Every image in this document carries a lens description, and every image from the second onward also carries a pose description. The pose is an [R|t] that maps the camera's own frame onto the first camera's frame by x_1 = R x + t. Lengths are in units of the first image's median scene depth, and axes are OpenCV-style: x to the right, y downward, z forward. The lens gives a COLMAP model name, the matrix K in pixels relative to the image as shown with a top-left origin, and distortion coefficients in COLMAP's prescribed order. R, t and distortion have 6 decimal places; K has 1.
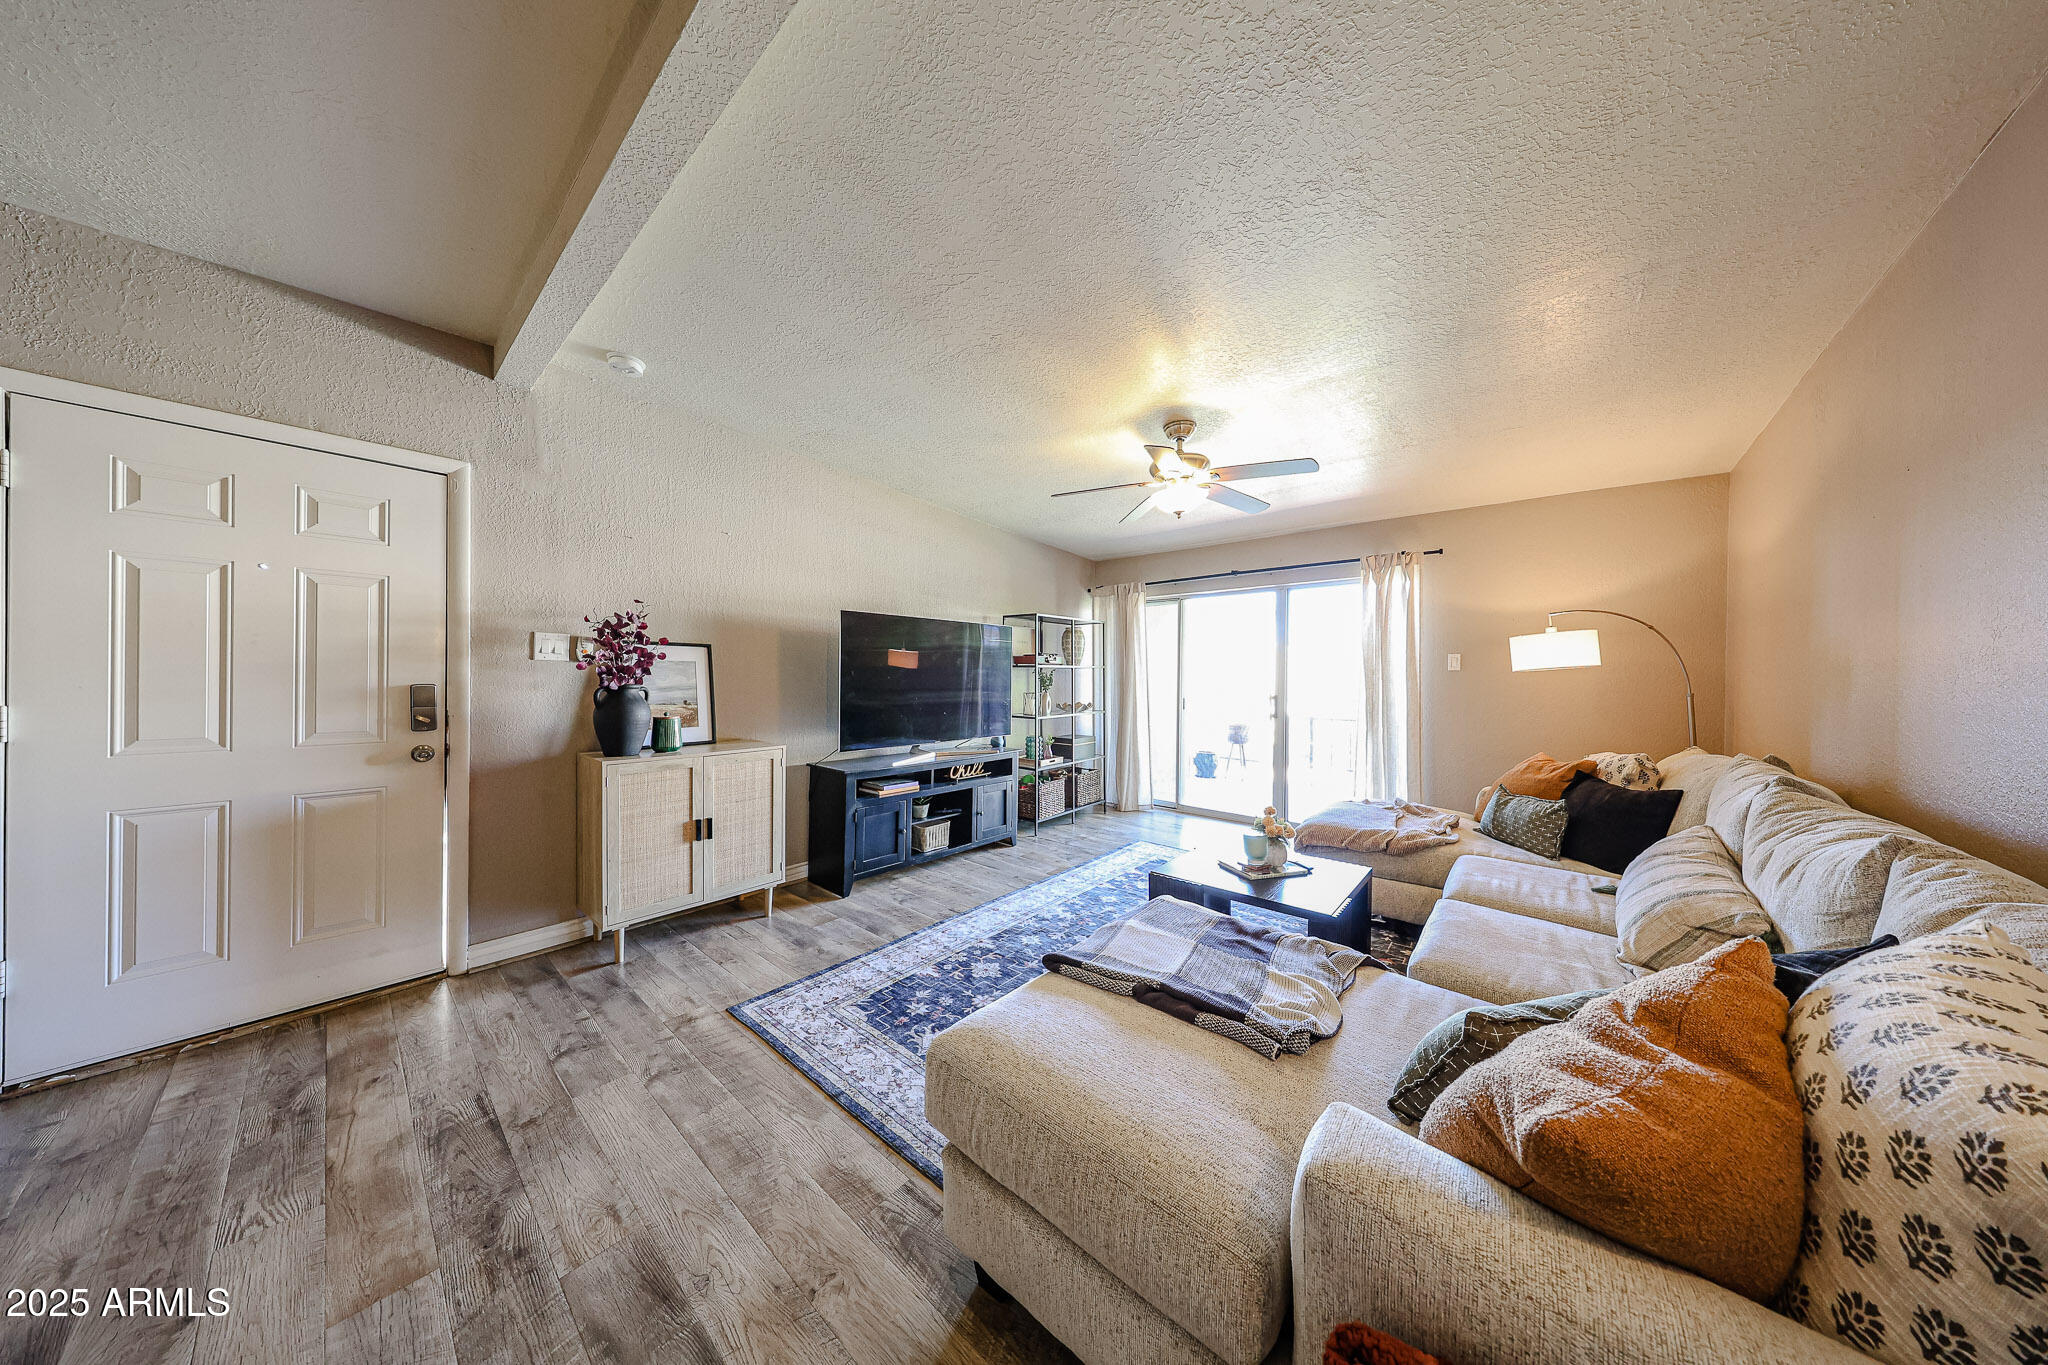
lens RADIAL K [[588.2, 0, 1025.1], [0, 588.2, 676.5], [0, 0, 1]] dist [-0.000709, -0.000077]
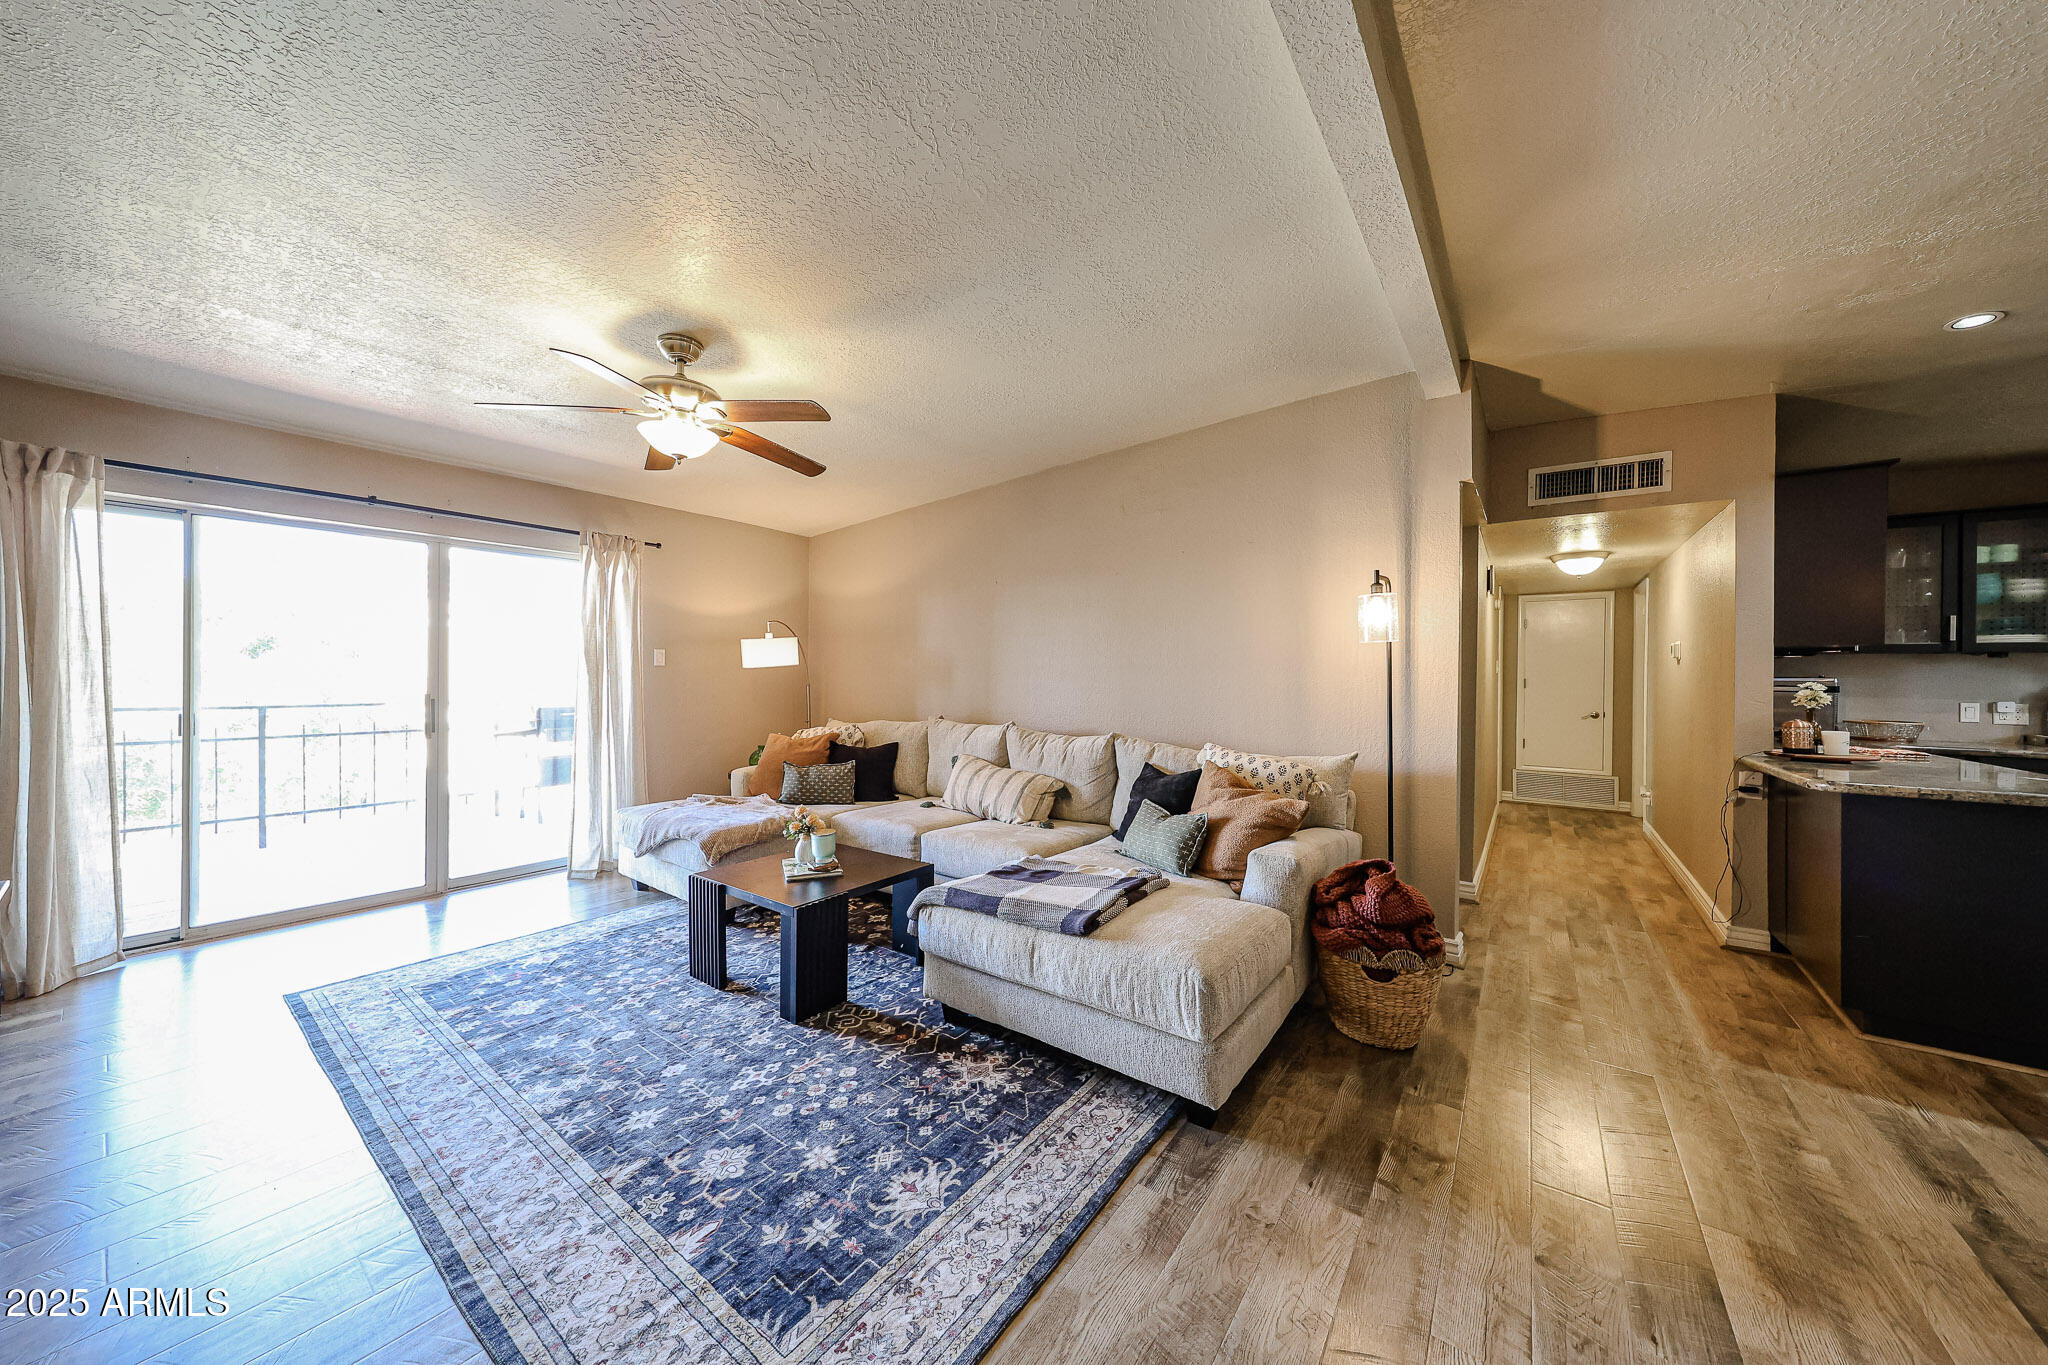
lens RADIAL K [[686.5, 0, 1017.5], [0, 686.5, 679.0], [0, 0, 1]] dist [0.001339, 0.000110]
pose [[-0.060553, -0.010444, 0.998110, -0.635737], [-0.005940, 0.999931, 0.010103, -0.003862], [-0.998147, -0.005317, -0.060610, 0.608493]]
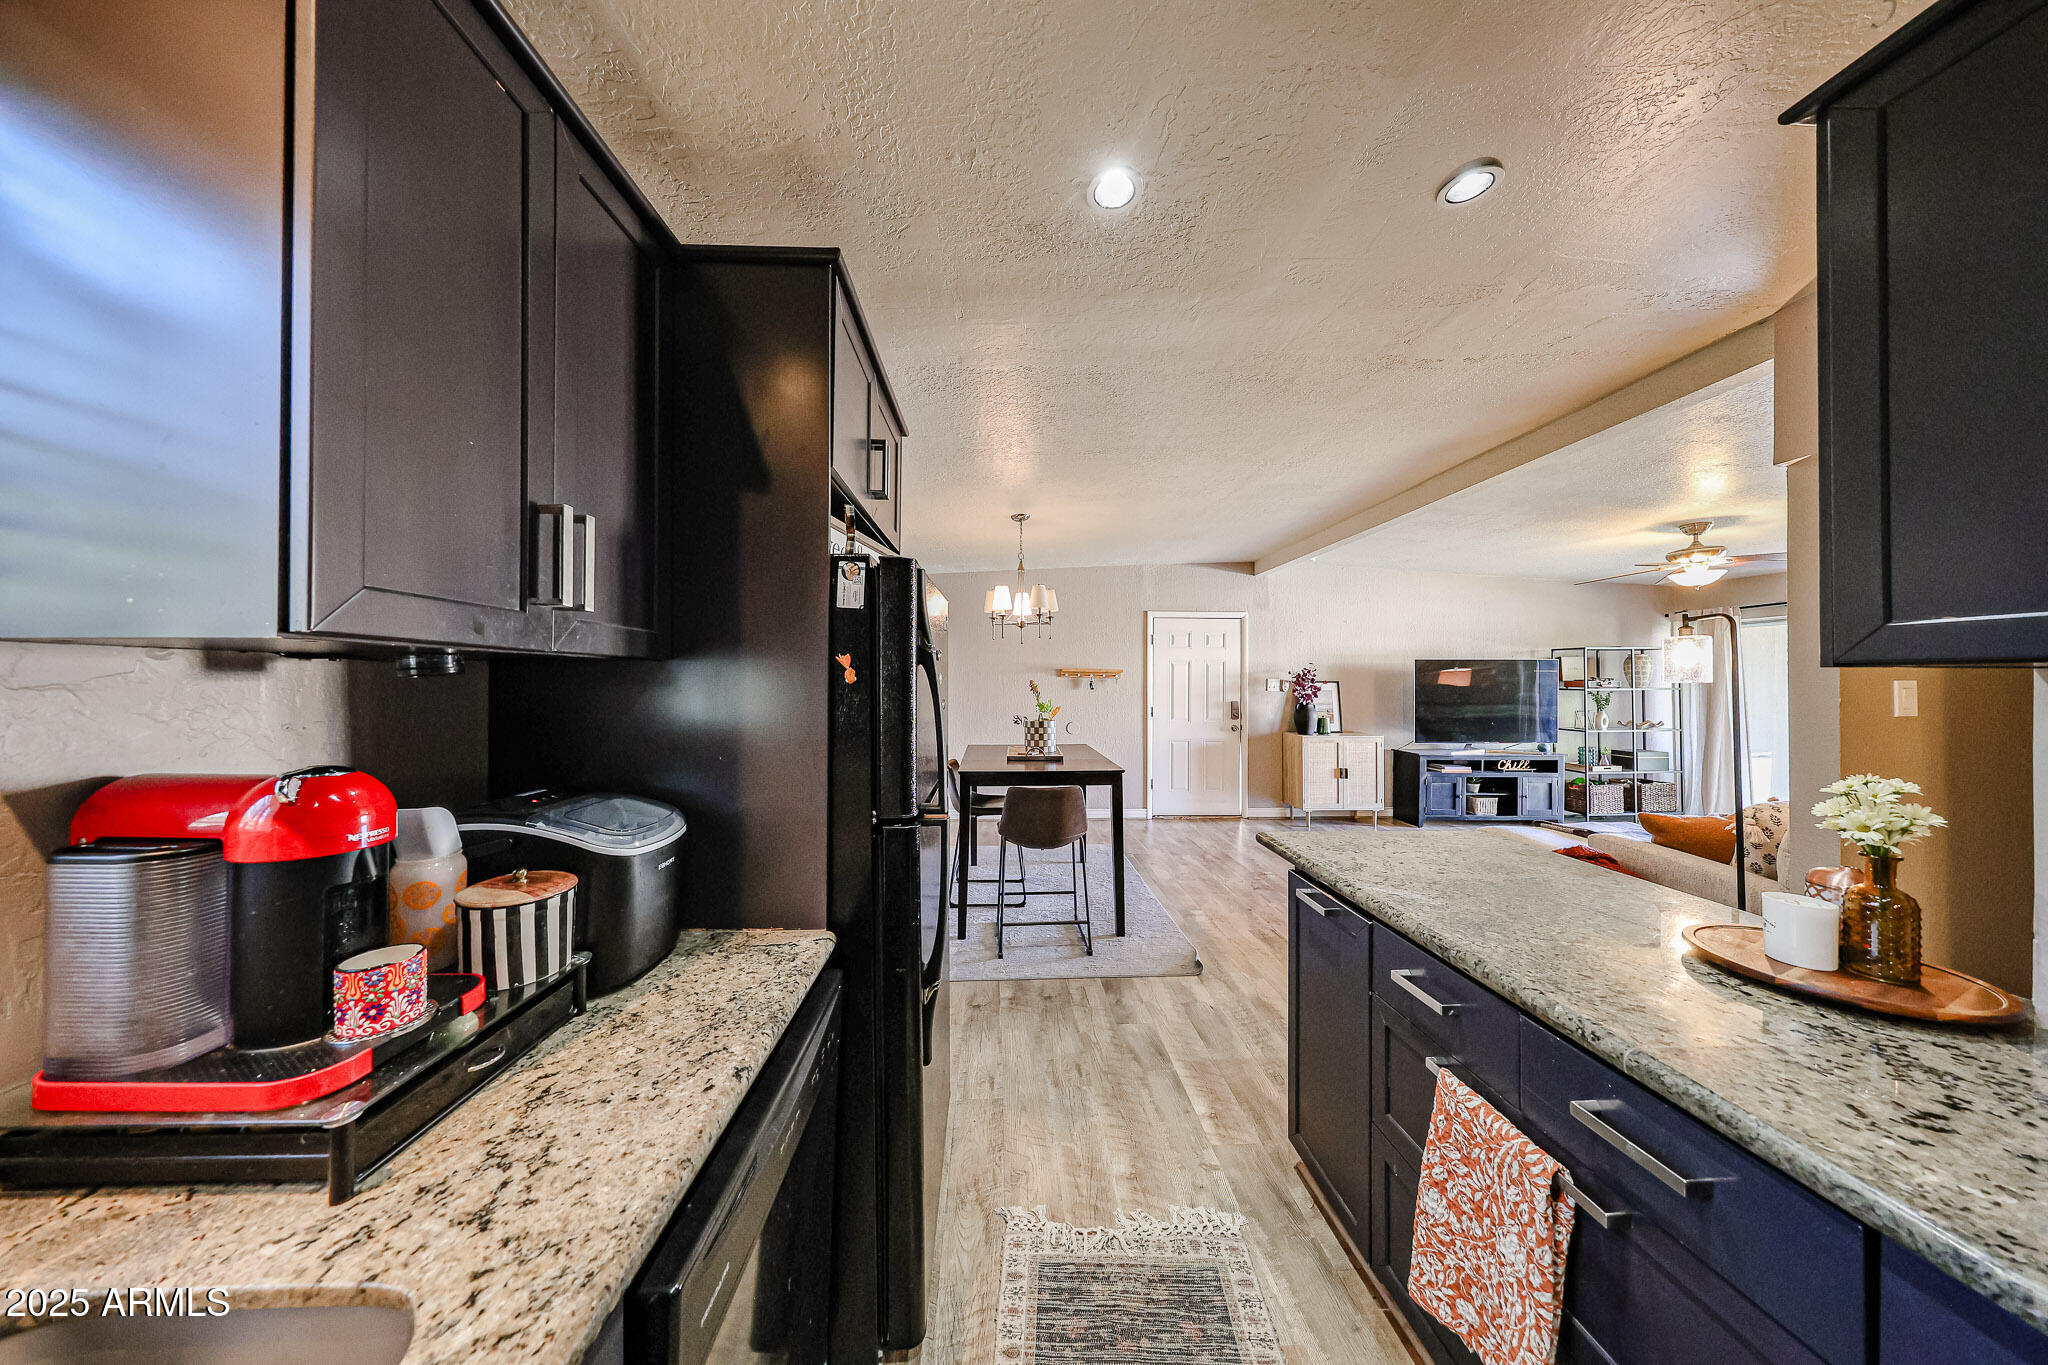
lens RADIAL K [[607.8, 0, 1030.4], [0, 607.8, 677.3], [0, 0, 1]] dist [0.000175, 0.000010]
pose [[0.689516, -0.012079, -0.724170, 0.214815], [0.002106, 0.999890, -0.014673, -0.041618], [0.724268, 0.008592, 0.689466, -1.125229]]
